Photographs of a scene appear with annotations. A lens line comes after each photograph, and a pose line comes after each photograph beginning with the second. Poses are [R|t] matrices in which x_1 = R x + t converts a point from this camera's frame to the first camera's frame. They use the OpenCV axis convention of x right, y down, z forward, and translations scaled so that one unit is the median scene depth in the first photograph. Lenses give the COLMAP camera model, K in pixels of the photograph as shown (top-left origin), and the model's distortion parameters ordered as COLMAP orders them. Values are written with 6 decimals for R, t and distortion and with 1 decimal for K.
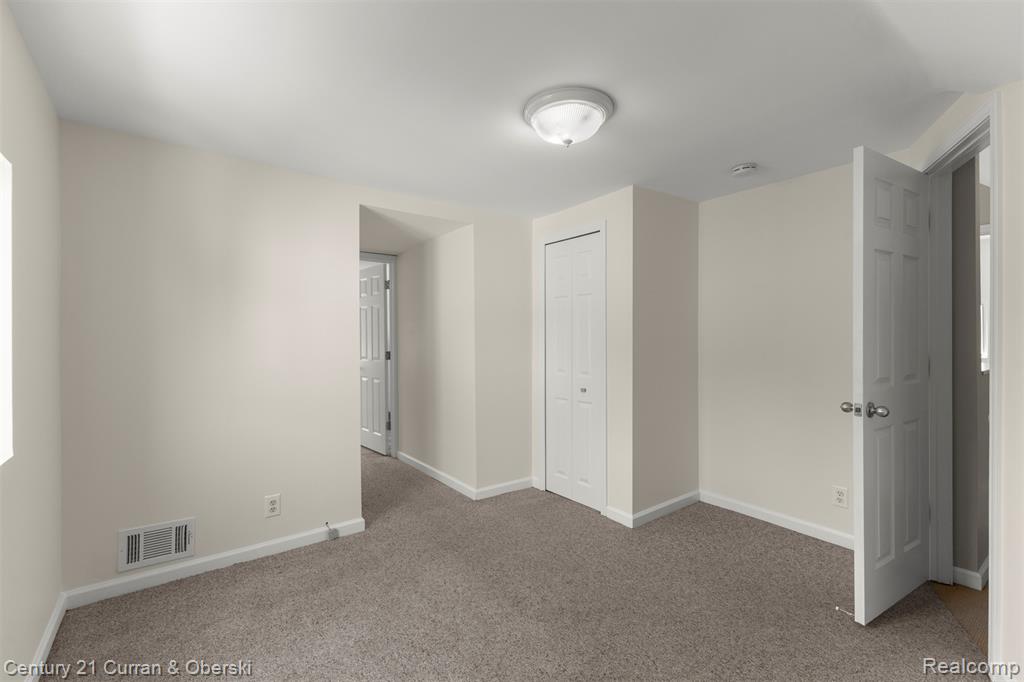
lens RADIAL K [[444.1, 0, 513.3], [0, 444.1, 336.7], [0, 0, 1]] dist [0.020674, -0.005147]
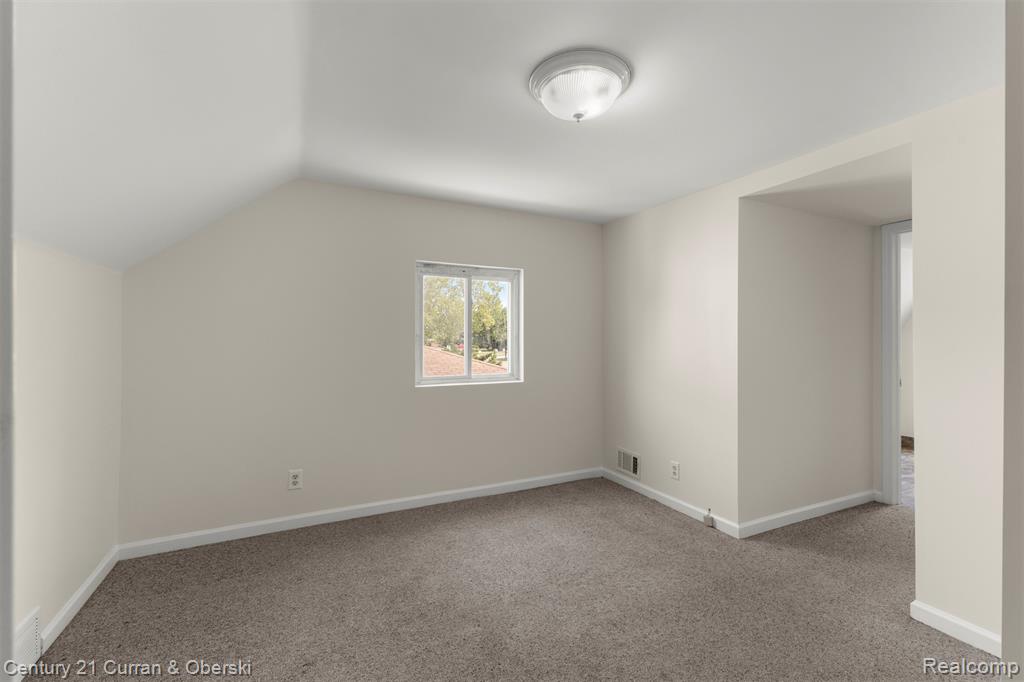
lens RADIAL K [[444.1, 0, 513.3], [0, 444.1, 336.7], [0, 0, 1]] dist [0.020674, -0.005147]
pose [[-0.183548, 0.000477, -0.983011, 0.824357], [-0.001704, 0.999998, 0.000804, 0.002949], [0.983009, 0.001823, -0.183546, 0.833633]]
